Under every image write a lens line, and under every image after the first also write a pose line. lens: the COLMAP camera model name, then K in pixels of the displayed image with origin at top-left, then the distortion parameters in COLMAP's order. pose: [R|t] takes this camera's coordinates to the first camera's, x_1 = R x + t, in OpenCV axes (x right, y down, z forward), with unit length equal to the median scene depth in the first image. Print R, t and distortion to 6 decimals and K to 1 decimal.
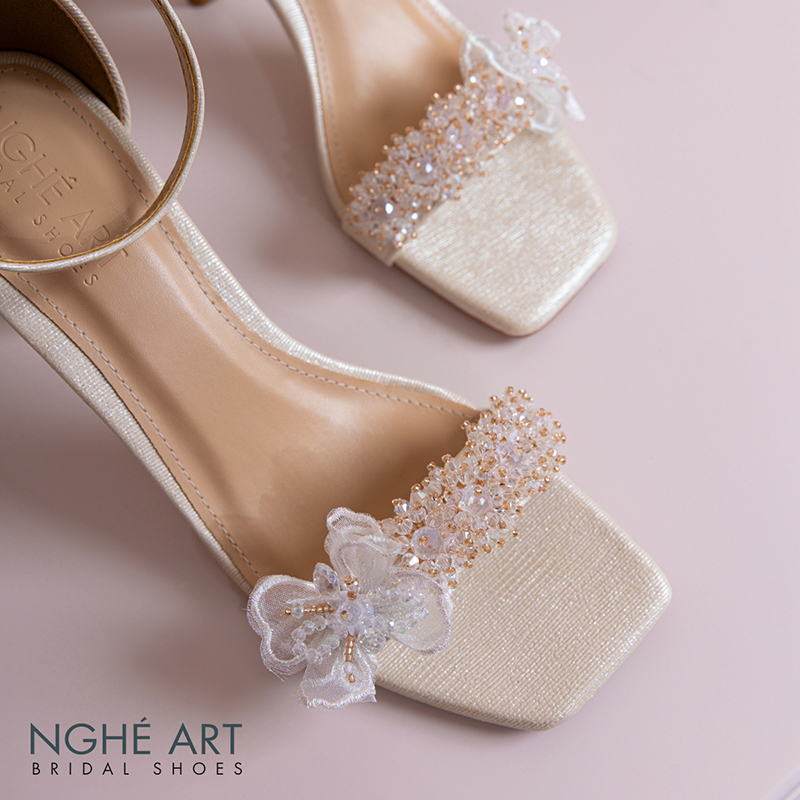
lens RADIAL K [[1162.8, 0, 419.4], [0, 1162.8, 398.8], [0, 0, 1]] dist [-0.086001, 0.051017]
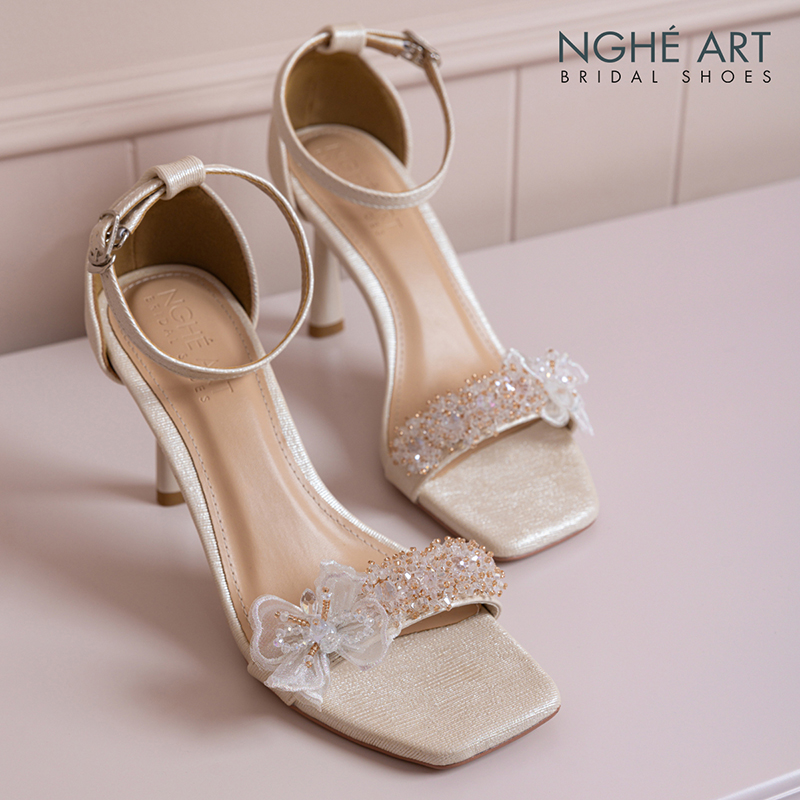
lens RADIAL K [[1830.6, 0, 399.1], [0, 1830.6, 399.9], [0, 0, 1]] dist [0.000132, 0.011397]
pose [[0.972578, 0.177716, -0.150031, 0.246939], [-0.227526, 0.860734, -0.455379, 0.730289], [0.048209, 0.477027, 0.877565, -0.833154]]
